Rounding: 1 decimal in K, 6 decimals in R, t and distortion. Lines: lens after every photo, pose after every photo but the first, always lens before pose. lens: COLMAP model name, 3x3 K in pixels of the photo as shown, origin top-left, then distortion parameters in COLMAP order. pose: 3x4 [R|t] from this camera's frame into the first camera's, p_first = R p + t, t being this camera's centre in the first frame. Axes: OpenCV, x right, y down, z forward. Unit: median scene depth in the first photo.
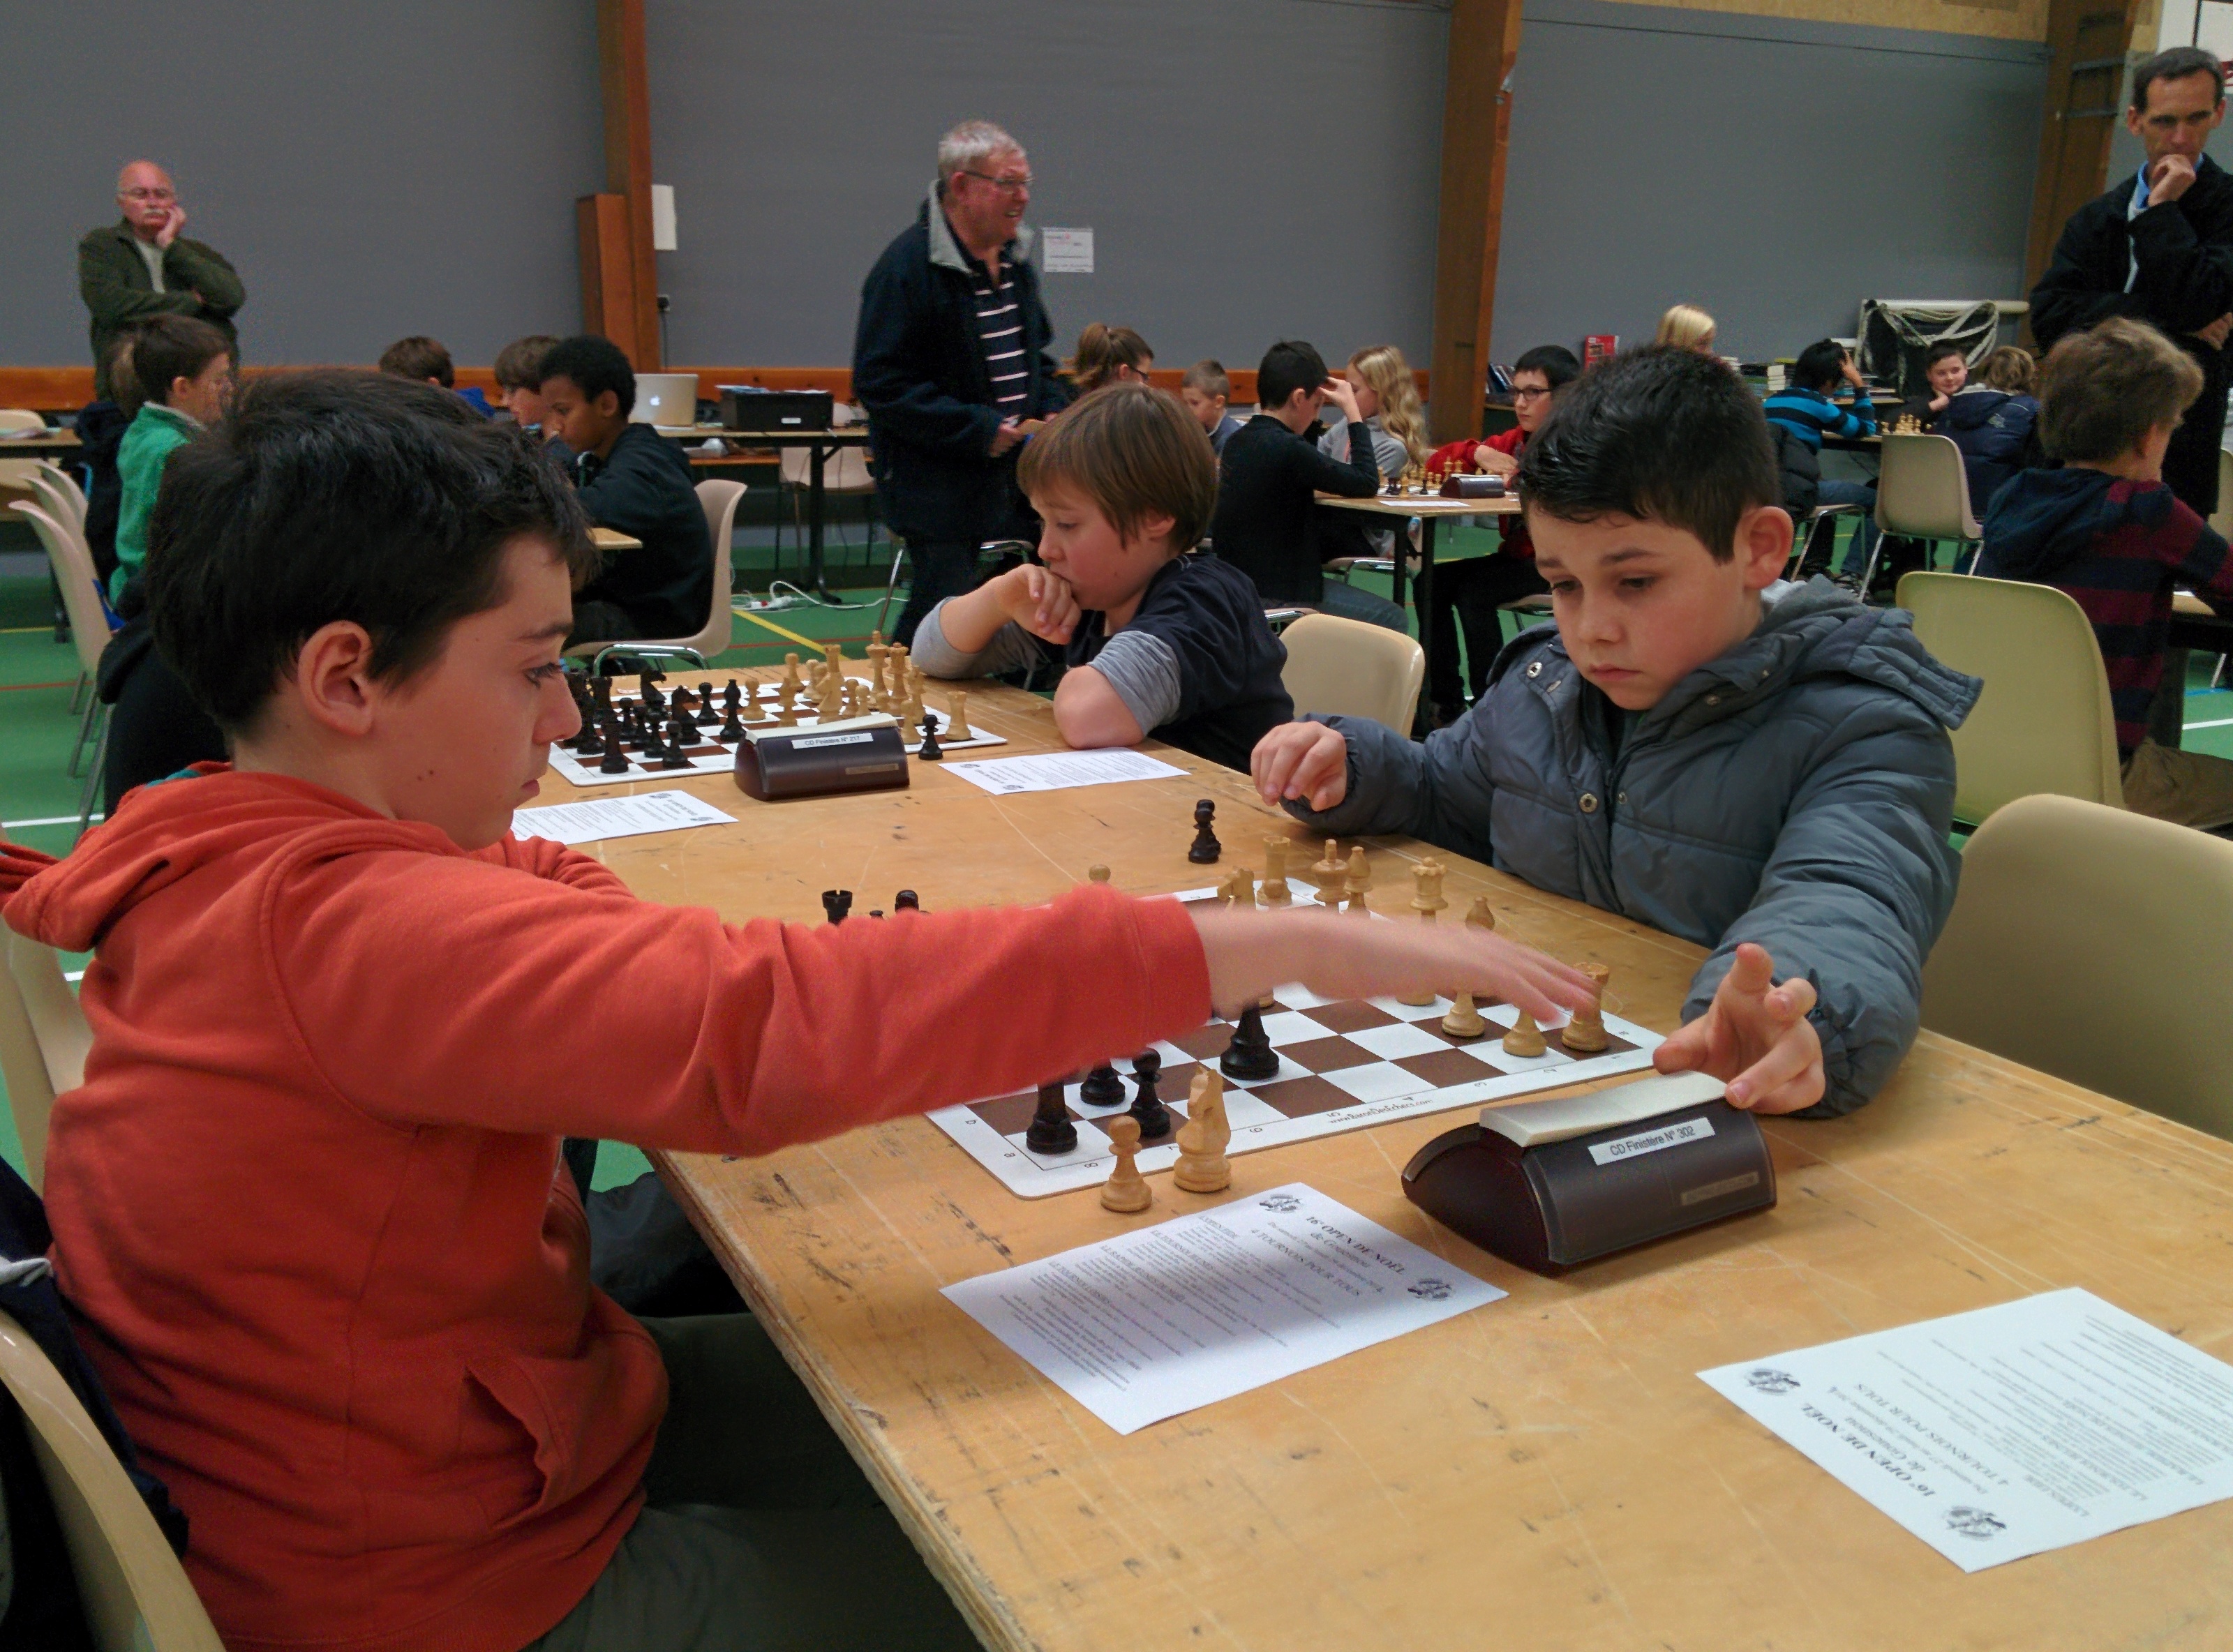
lens RADIAL K [[1987.9, 0, 1109.6], [0, 1987.9, 834.6], [0, 0, 1]] dist [0.084162, -0.105399]
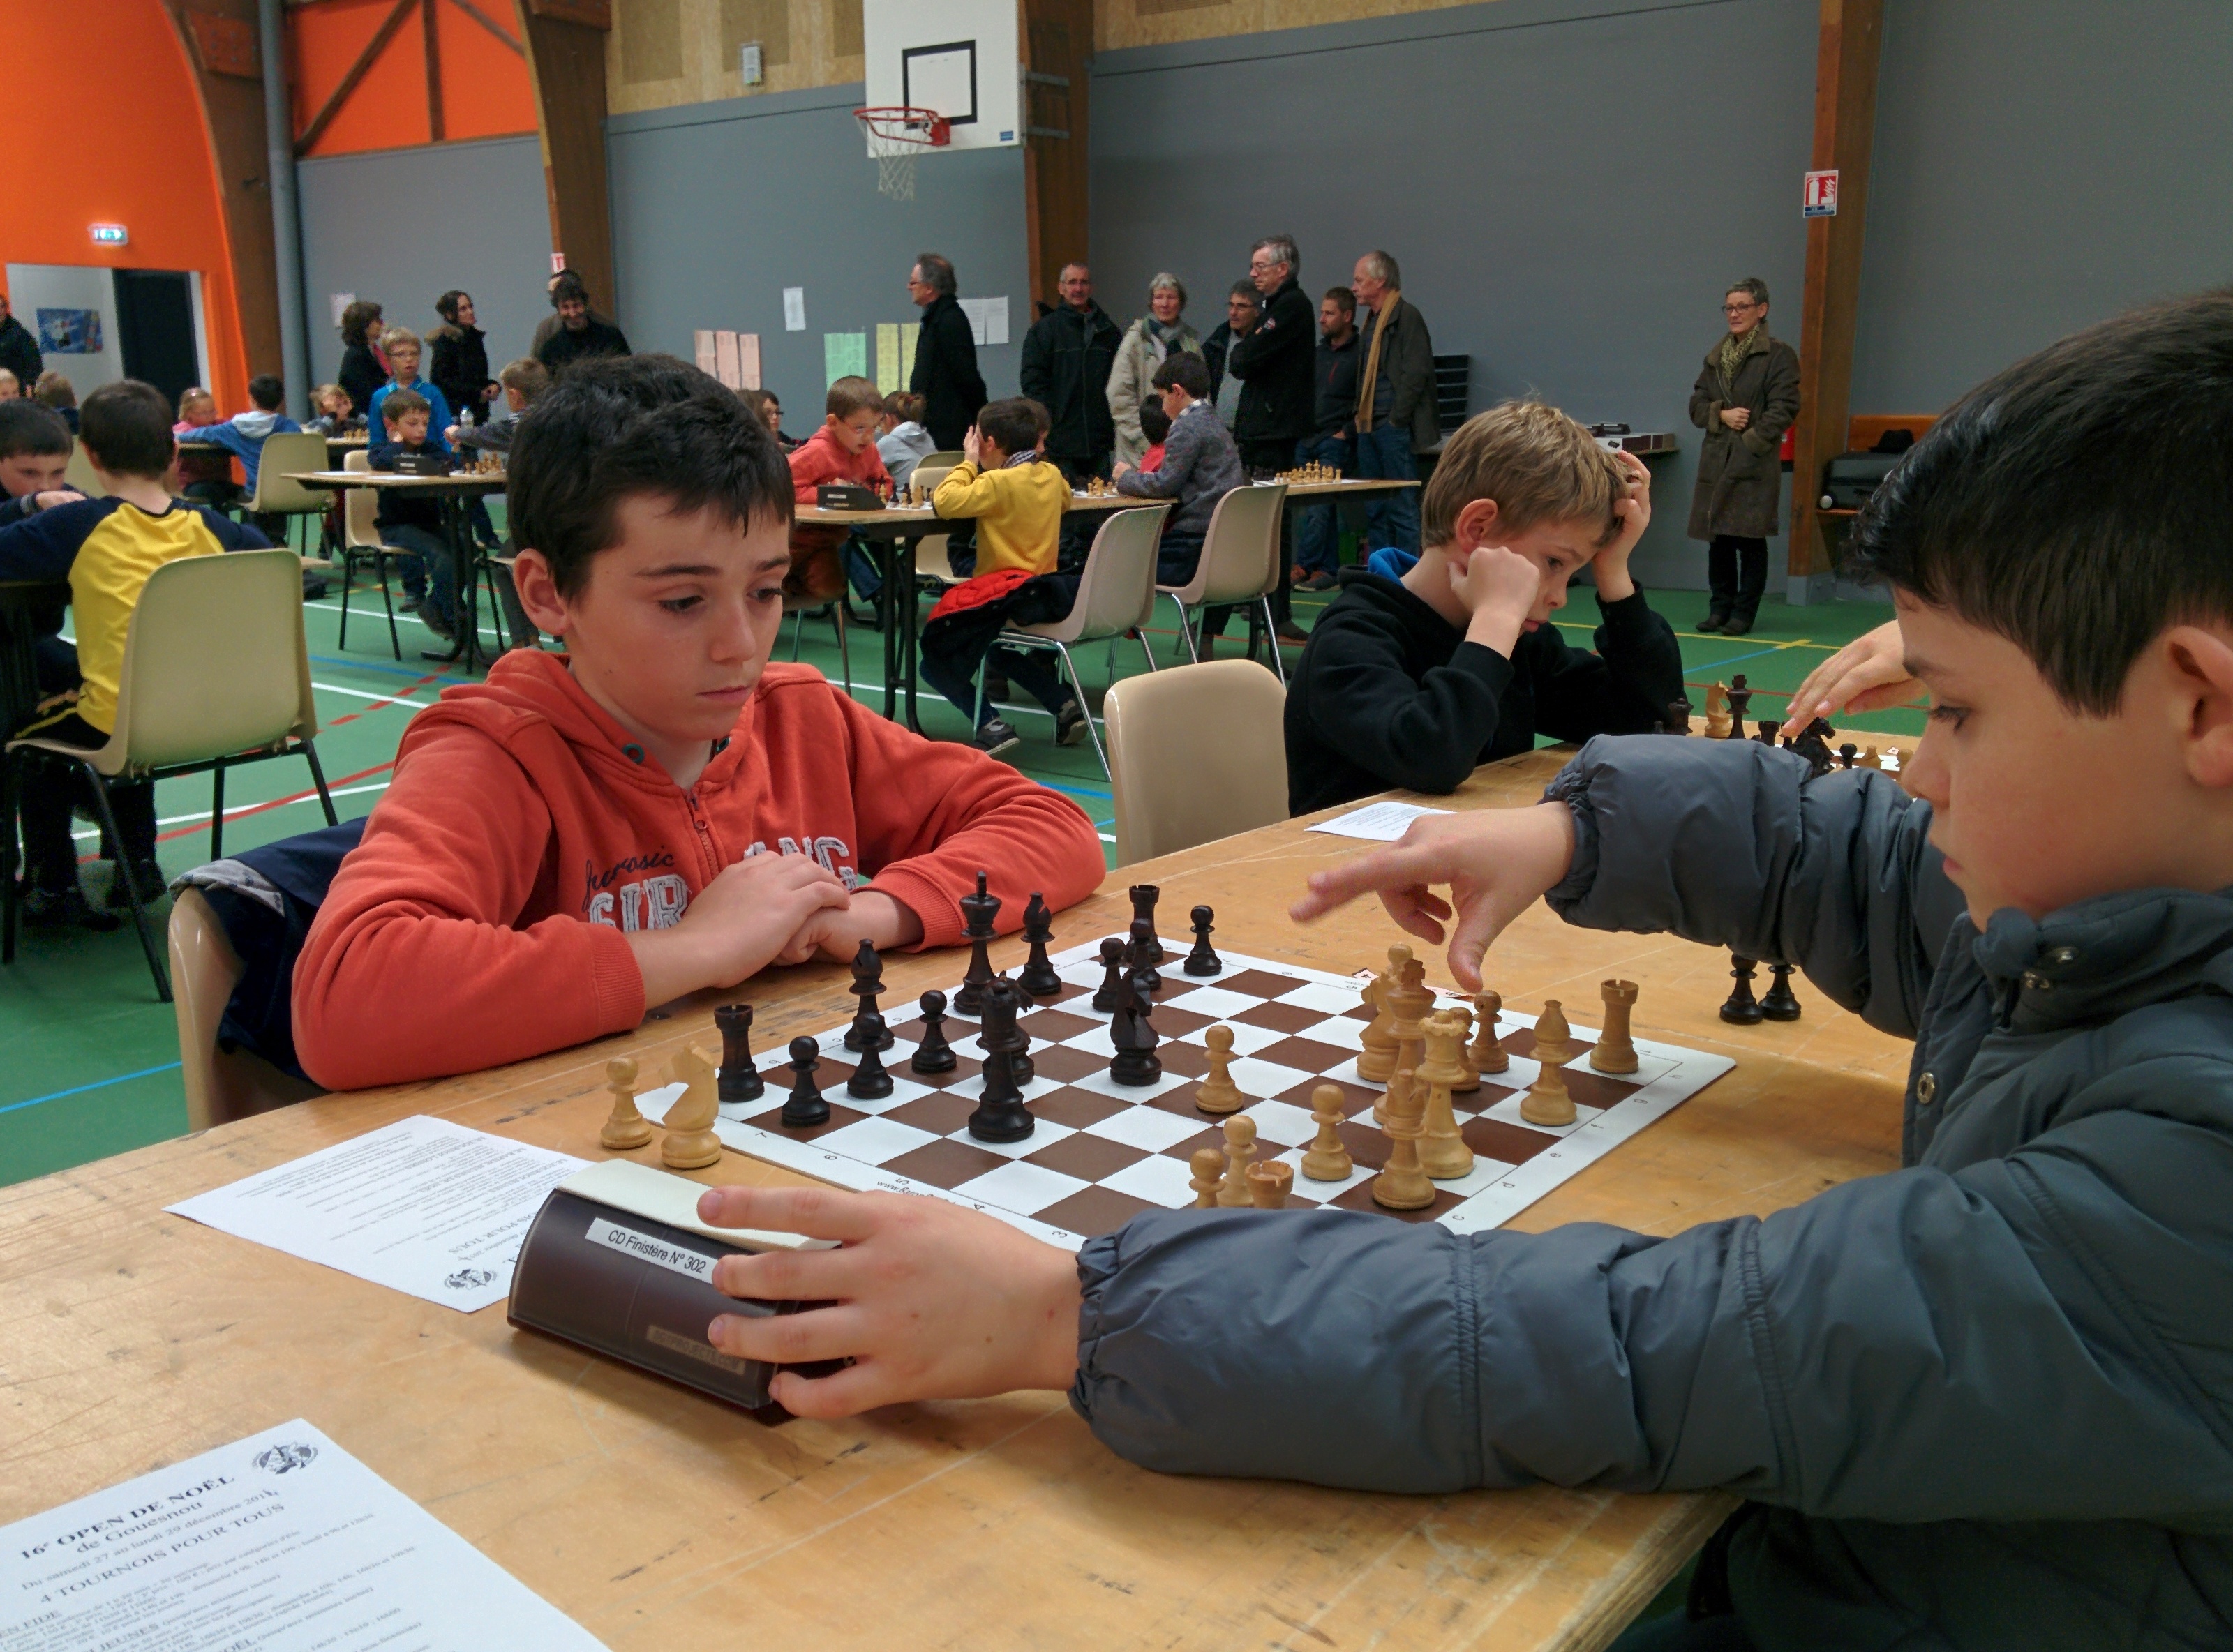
lens RADIAL K [[1987.9, 0, 1126.7], [0, 1987.9, 819.1], [0, 0, 1]] dist [0.084162, -0.105399]
pose [[0.408873, 0.189980, -0.892597, 0.720855], [-0.223451, 0.969160, 0.103920, -0.102946], [0.884812, 0.156962, 0.438715, 0.530043]]
